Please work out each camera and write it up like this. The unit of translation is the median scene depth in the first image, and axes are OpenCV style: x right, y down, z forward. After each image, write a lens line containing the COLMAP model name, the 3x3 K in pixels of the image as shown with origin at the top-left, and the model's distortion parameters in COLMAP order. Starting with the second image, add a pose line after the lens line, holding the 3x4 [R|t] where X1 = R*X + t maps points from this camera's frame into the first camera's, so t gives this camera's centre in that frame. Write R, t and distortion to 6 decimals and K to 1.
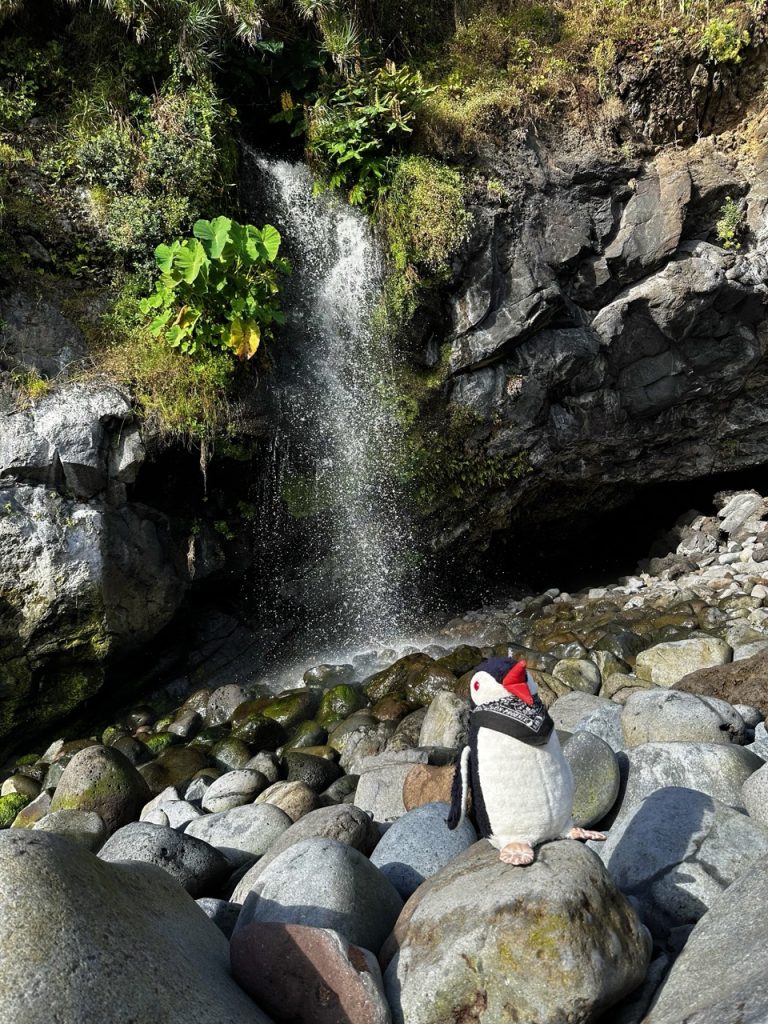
lens RADIAL K [[729.2, 0, 384.0], [0, 729.2, 512.0], [0, 0, 1]] dist [0.051959, -0.063313]
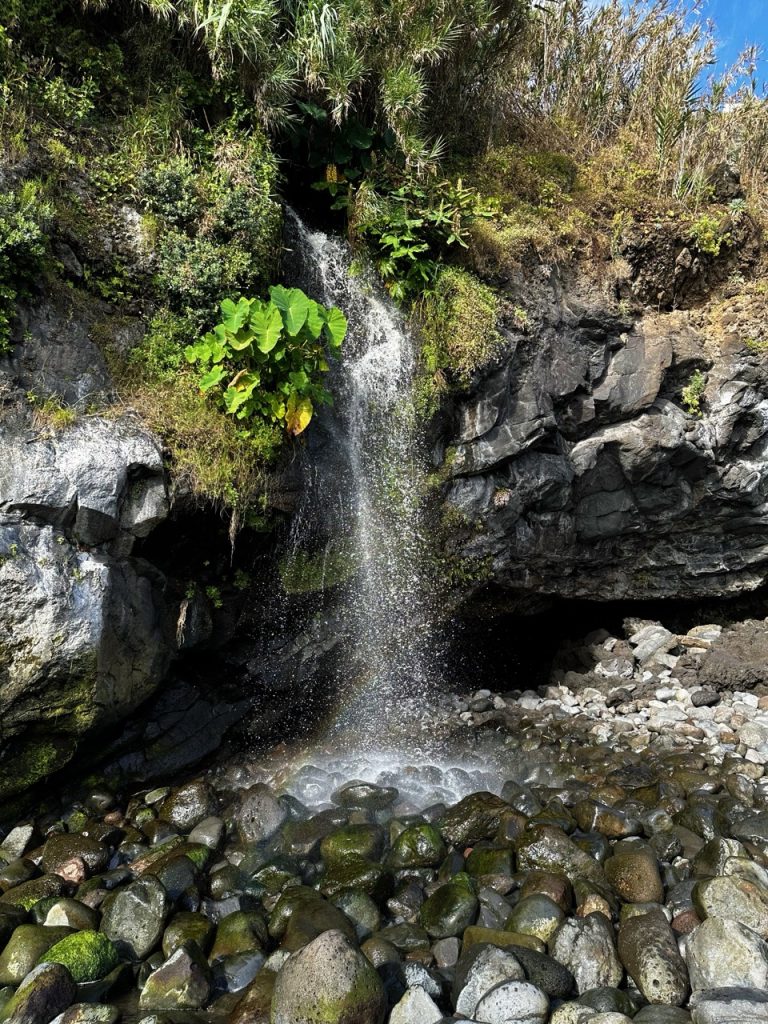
lens RADIAL K [[719.6, 0, 384.8], [0, 719.6, 506.8], [0, 0, 1]] dist [0.173782, -0.353676]
pose [[0.954451, 0.191717, 0.228623, -0.224141], [-0.177494, 0.980747, -0.081427, -0.046777], [-0.239832, 0.037139, 0.970104, 0.029993]]
